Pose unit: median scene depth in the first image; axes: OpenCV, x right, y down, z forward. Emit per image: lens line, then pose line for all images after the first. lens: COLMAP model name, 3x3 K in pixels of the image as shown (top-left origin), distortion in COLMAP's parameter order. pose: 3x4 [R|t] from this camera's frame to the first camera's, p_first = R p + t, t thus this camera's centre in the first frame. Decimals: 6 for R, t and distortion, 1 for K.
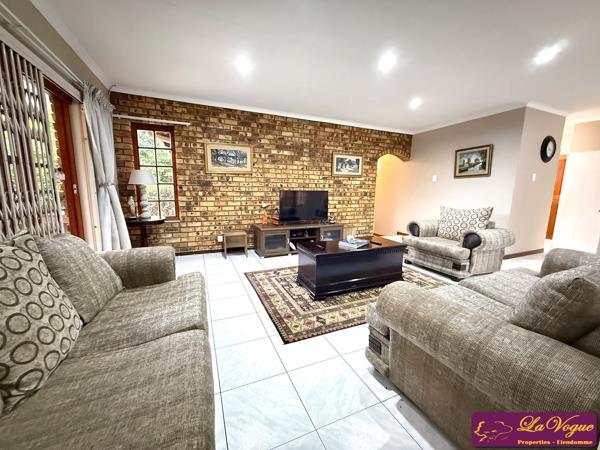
lens RADIAL K [[239.3, 0, 298.0], [0, 239.3, 225.3], [0, 0, 1]] dist [0.001692, 0.000131]
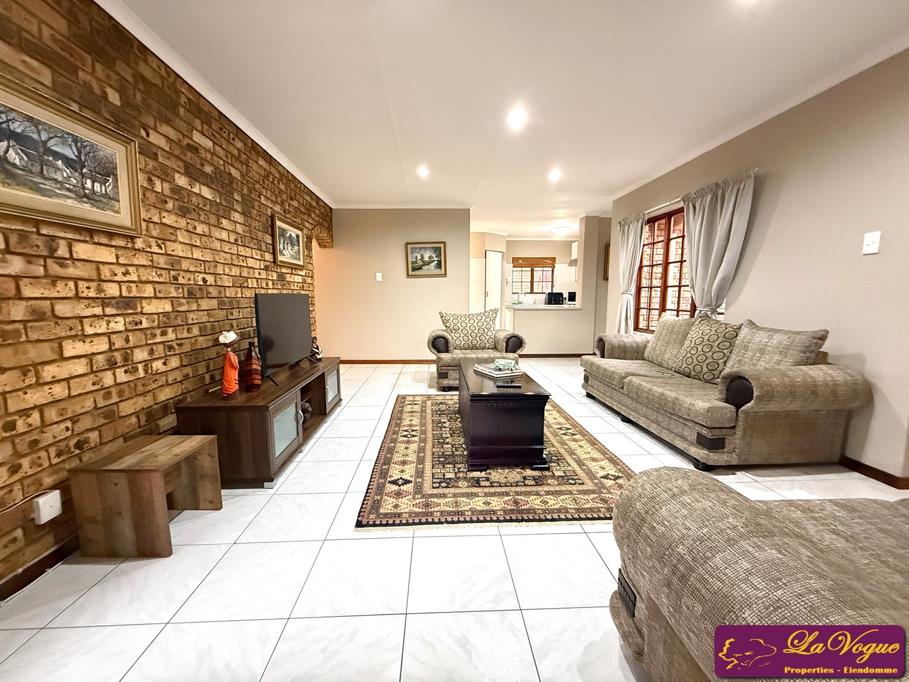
lens RADIAL K [[362.6, 0, 453.7], [0, 362.6, 340.5], [0, 0, 1]] dist [0.001692, 0.000131]
pose [[0.348502, -0.126275, 0.928763, -0.532552], [0.148507, 0.985806, 0.078306, -0.075625], [-0.925469, 0.110638, 0.362308, 0.543511]]
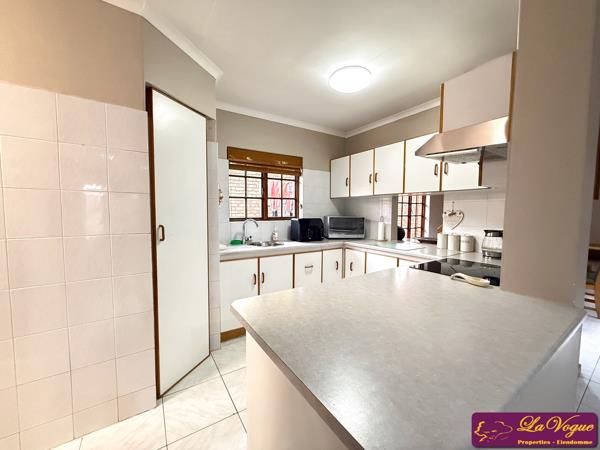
lens RADIAL K [[239.3, 0, 300.0], [0, 239.3, 224.7], [0, 0, 1]] dist [0.001692, 0.000131]
pose [[-0.173265, -0.075718, 0.981960, 1.021052], [0.145958, 0.984056, 0.101634, -0.166630], [-0.974000, 0.160934, -0.159451, 0.911897]]
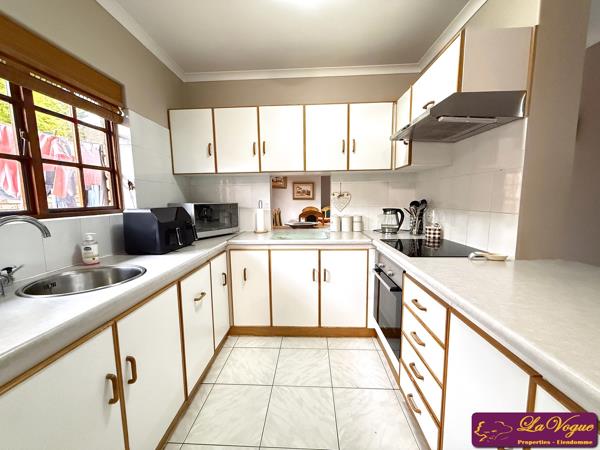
lens RADIAL K [[239.3, 0, 300.0], [0, 239.3, 224.1], [0, 0, 1]] dist [0.001692, 0.000131]
pose [[-0.903212, -0.051772, 0.426060, 1.420367], [0.064381, 0.965123, 0.253758, -0.165387], [-0.424338, 0.256627, -0.868378, 1.030878]]
